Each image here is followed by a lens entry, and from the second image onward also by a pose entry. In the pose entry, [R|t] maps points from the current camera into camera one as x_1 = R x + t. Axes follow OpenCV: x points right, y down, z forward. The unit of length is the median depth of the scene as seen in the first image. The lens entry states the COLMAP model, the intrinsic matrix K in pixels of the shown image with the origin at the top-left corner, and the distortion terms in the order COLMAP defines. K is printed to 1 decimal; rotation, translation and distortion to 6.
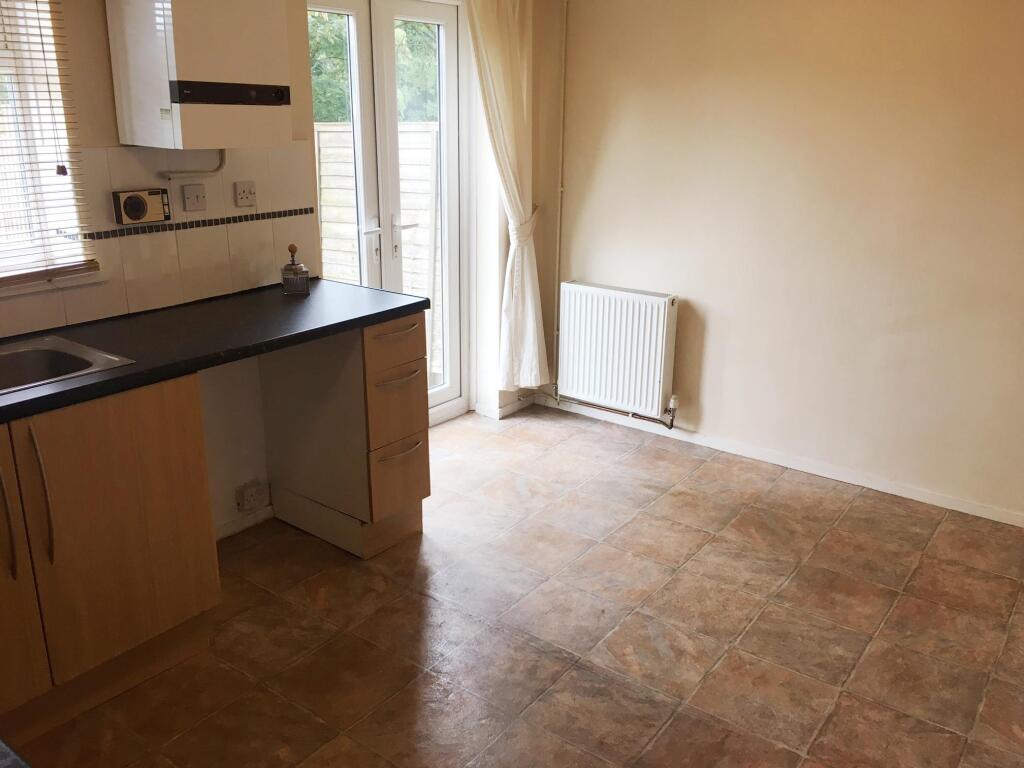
lens RADIAL K [[874.1, 0, 507.6], [0, 874.1, 383.8], [0, 0, 1]] dist [0.084944, -0.116603]
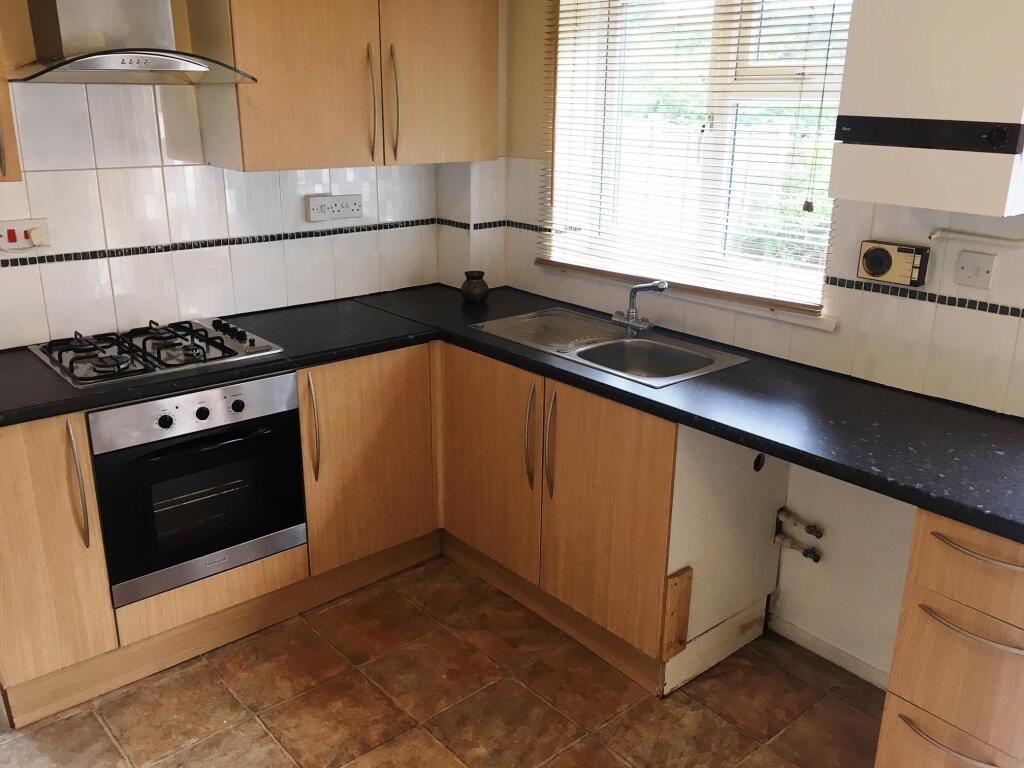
lens RADIAL K [[874.1, 0, 507.6], [0, 874.1, 383.8], [0, 0, 1]] dist [0.084944, -0.116603]
pose [[-0.232565, 0.300193, -0.925093, 0.471994], [-0.304321, 0.880951, 0.362373, -0.291680], [0.923744, 0.365801, -0.113523, 0.803483]]
